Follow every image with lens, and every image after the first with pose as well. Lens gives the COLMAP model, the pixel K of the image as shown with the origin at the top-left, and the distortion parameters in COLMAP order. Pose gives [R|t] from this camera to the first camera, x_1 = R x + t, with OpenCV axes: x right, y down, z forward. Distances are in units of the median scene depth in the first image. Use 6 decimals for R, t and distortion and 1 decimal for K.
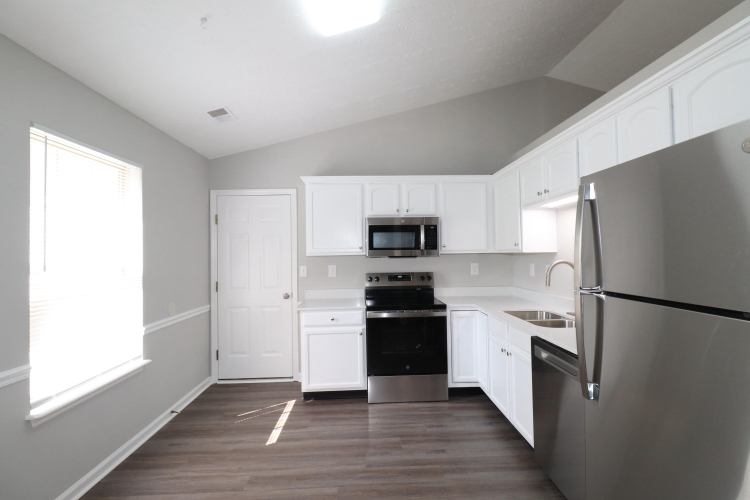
lens RADIAL K [[348.3, 0, 375.0], [0, 348.3, 248.0], [0, 0, 1]] dist [0.002495, -0.001648]
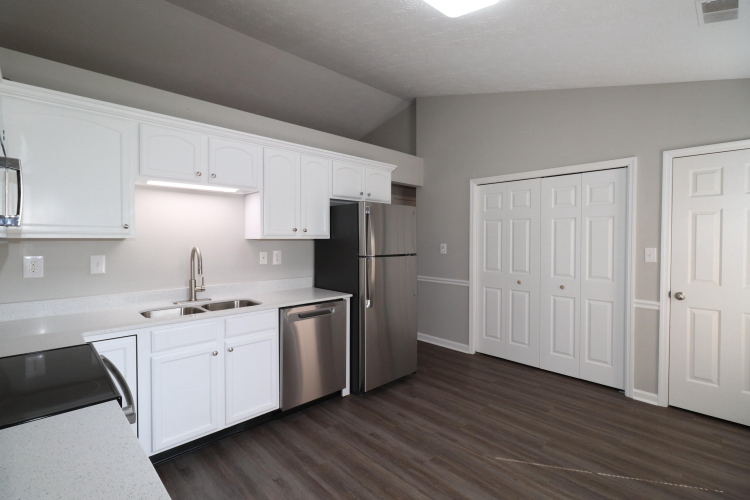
lens RADIAL K [[348.3, 0, 373.9], [0, 348.3, 248.0], [0, 0, 1]] dist [0.002495, -0.001648]
pose [[-0.667377, -0.006745, 0.744690, -0.402851], [-0.004882, 0.999977, 0.004682, 0.024493], [-0.744704, -0.000511, -0.667395, 0.990496]]
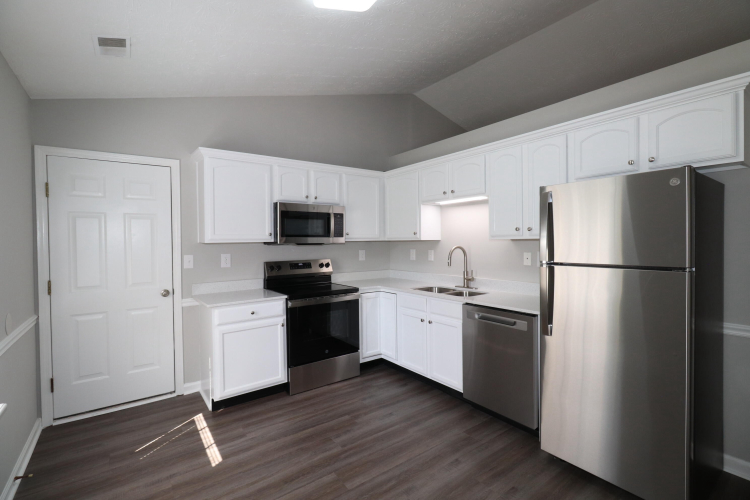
lens RADIAL K [[348.3, 0, 375.5], [0, 348.3, 247.6], [0, 0, 1]] dist [0.002495, -0.001648]
pose [[0.827047, -0.004948, 0.562110, -0.345439], [-0.009869, 0.999679, 0.023321, 0.011060], [-0.562045, -0.024835, 0.826733, 0.075890]]
